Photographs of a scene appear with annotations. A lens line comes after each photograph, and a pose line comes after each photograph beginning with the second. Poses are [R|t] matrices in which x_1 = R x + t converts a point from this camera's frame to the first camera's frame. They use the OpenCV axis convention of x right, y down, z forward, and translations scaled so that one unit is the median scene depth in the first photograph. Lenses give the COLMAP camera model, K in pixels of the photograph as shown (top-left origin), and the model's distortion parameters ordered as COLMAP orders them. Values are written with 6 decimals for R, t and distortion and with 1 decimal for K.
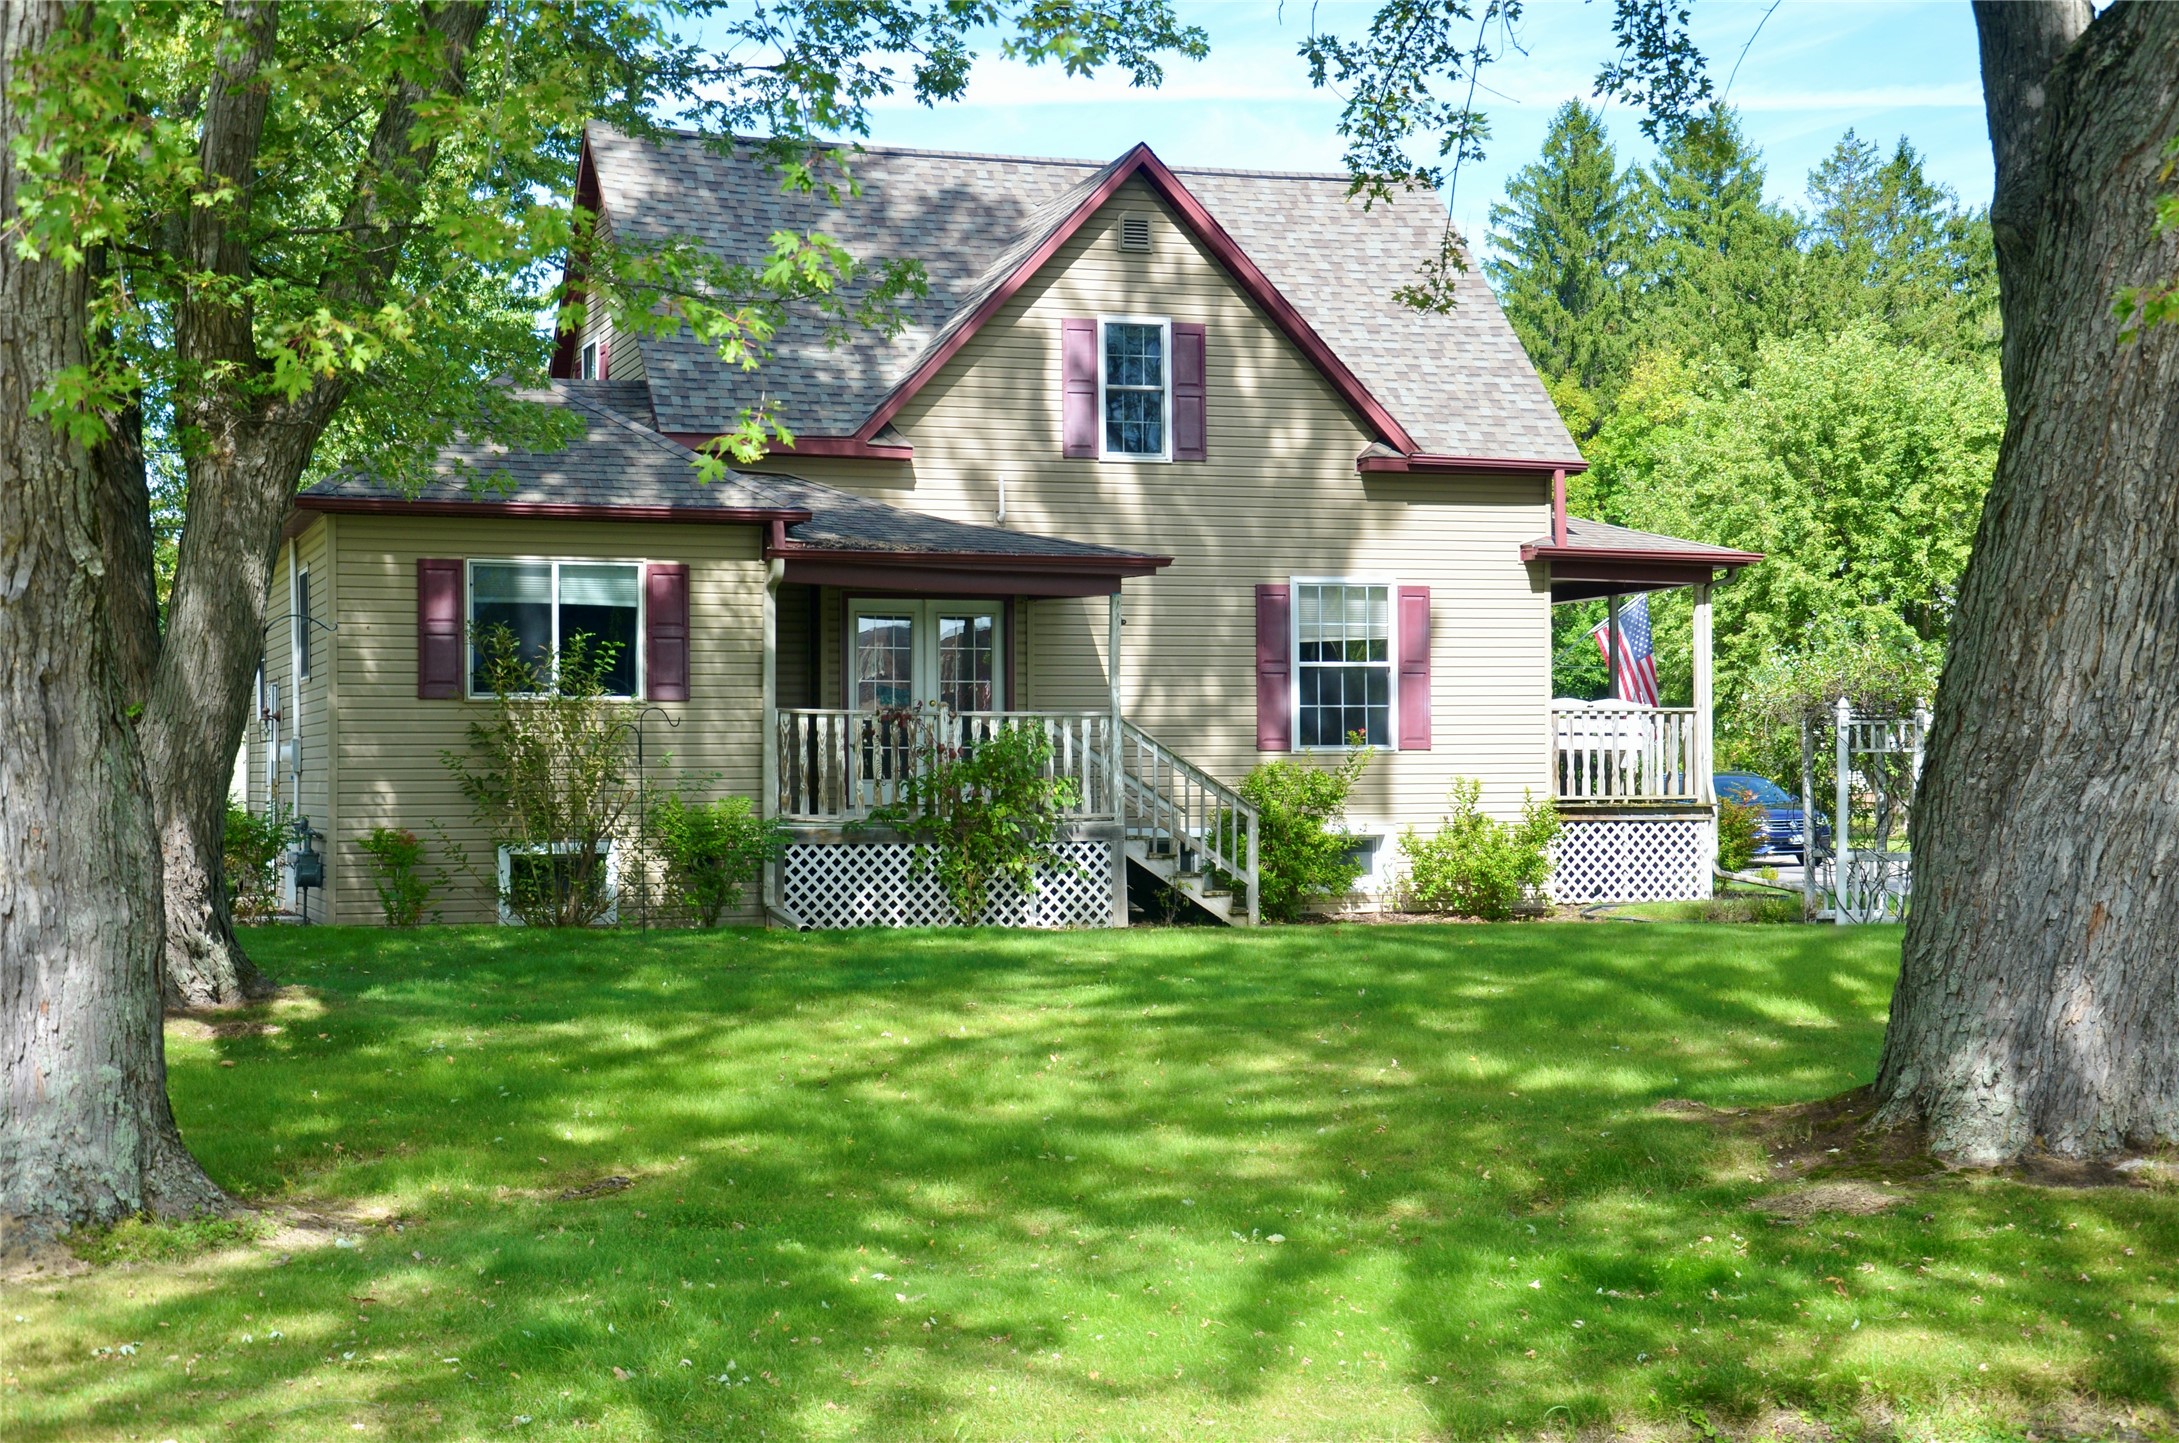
lens RADIAL K [[3315.3, 0, 1089.3], [0, 3315.3, 721.8], [0, 0, 1]] dist [0.189931, 0.000000]
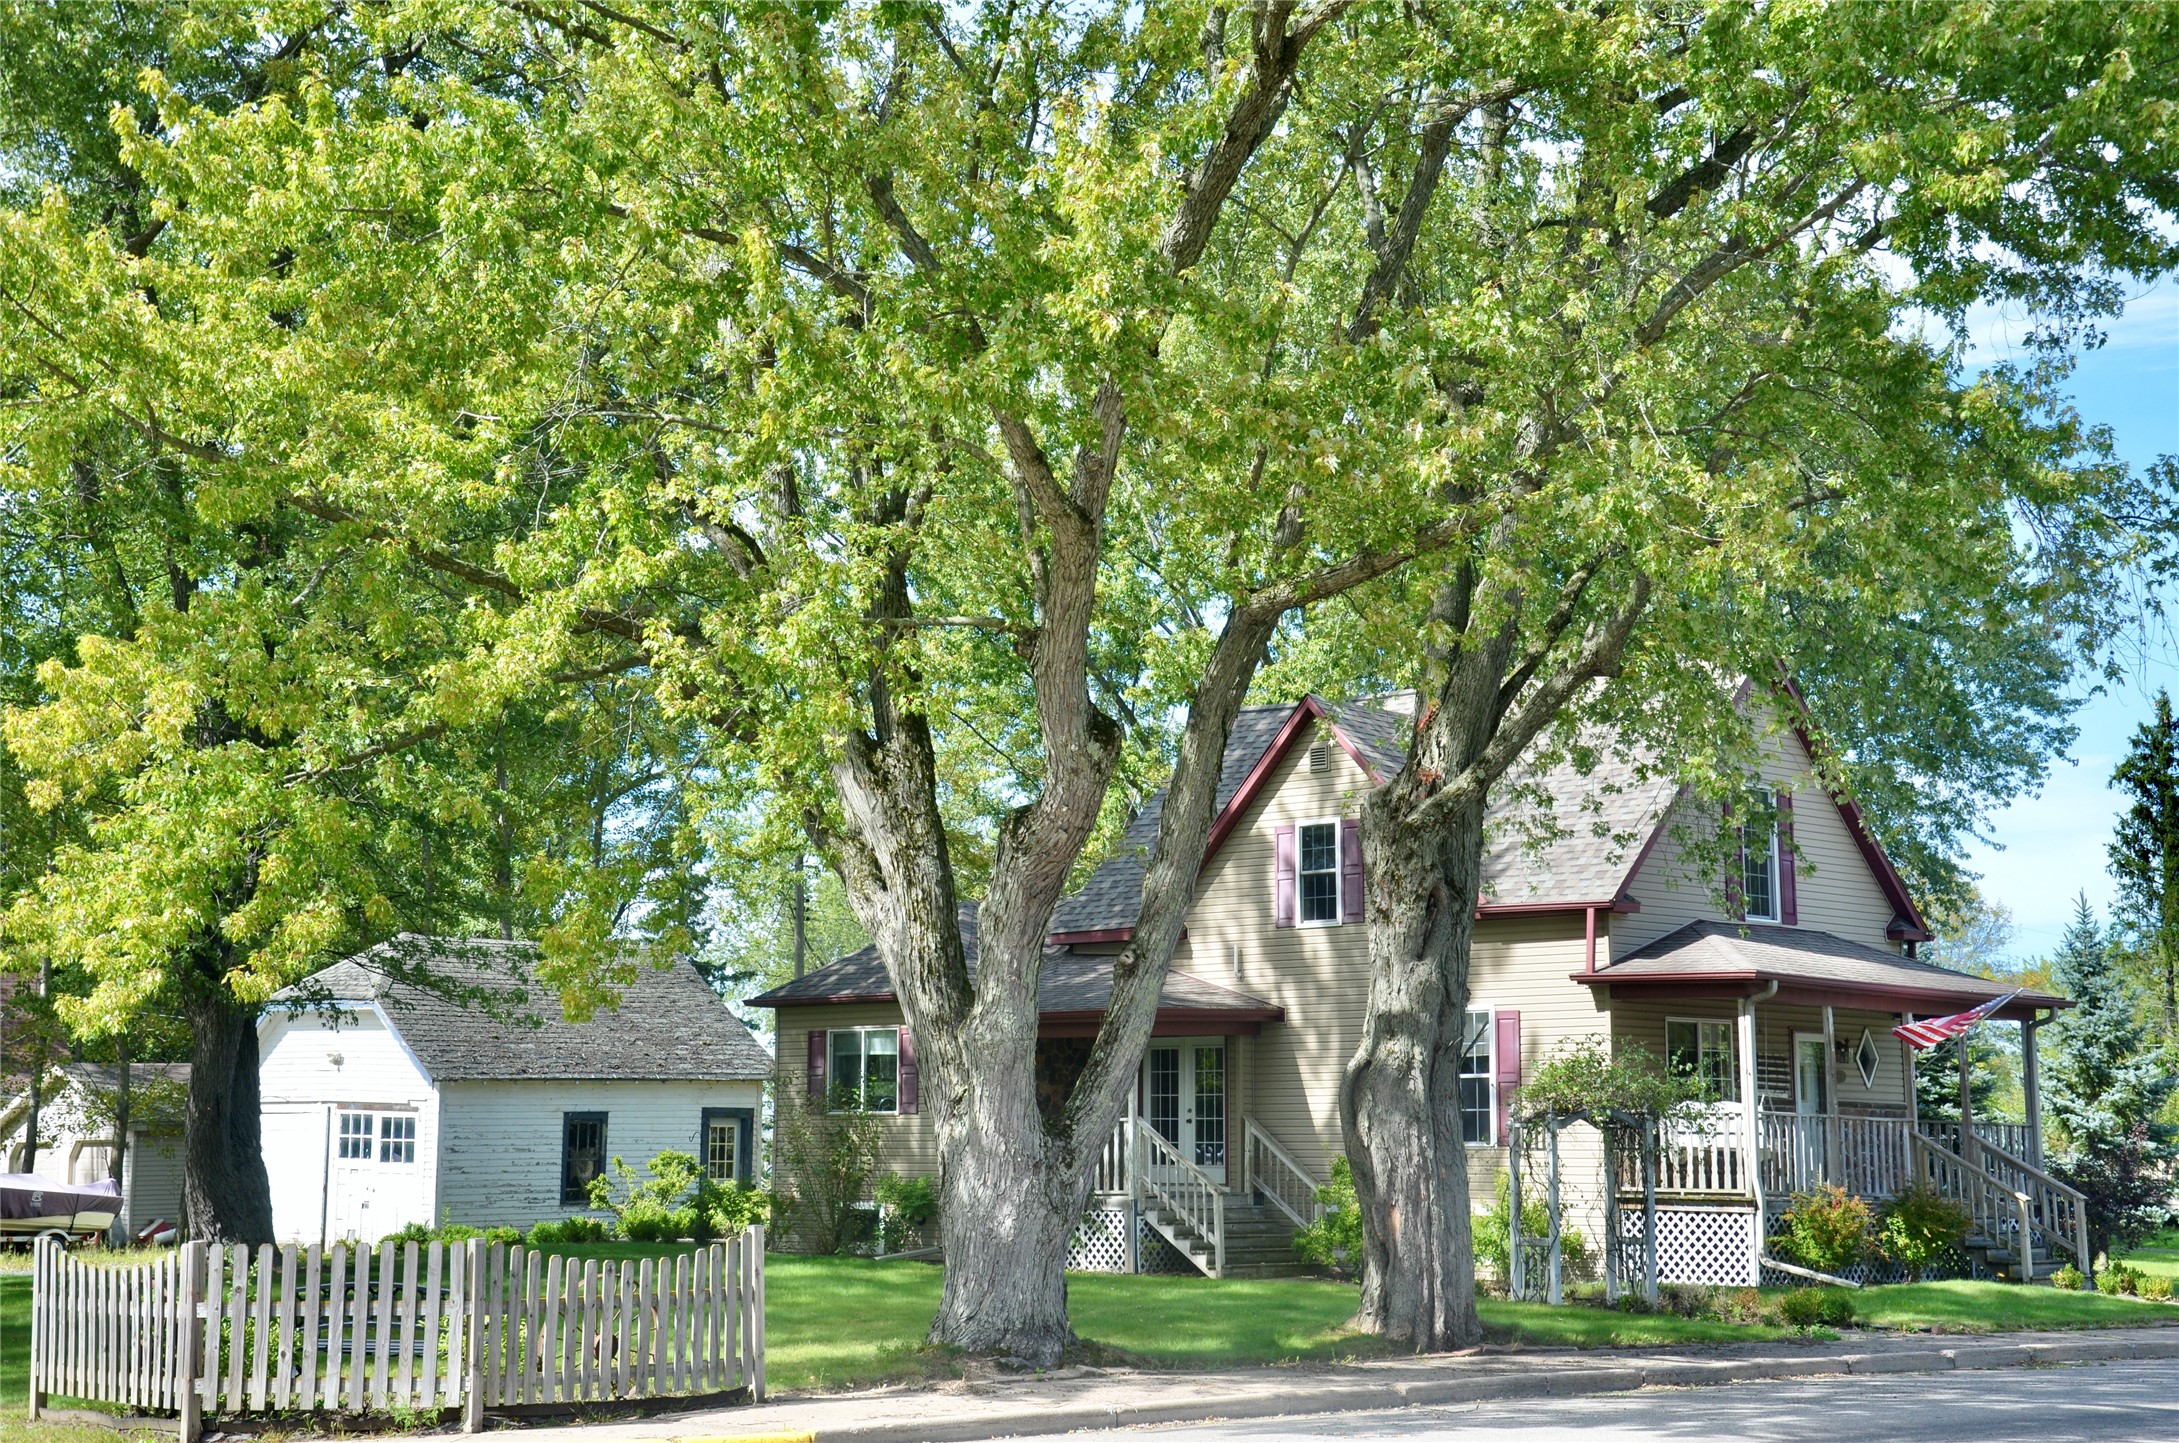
lens RADIAL K [[3315.3, 0, 1090.5], [0, 3315.3, 724.0], [0, 0, 1]] dist [0.189931, 0.000000]
pose [[0.406418, -0.110448, -0.906987, 1.201975], [0.009908, 0.993141, -0.116499, -0.004544], [0.913634, 0.038361, 0.404725, 0.369144]]
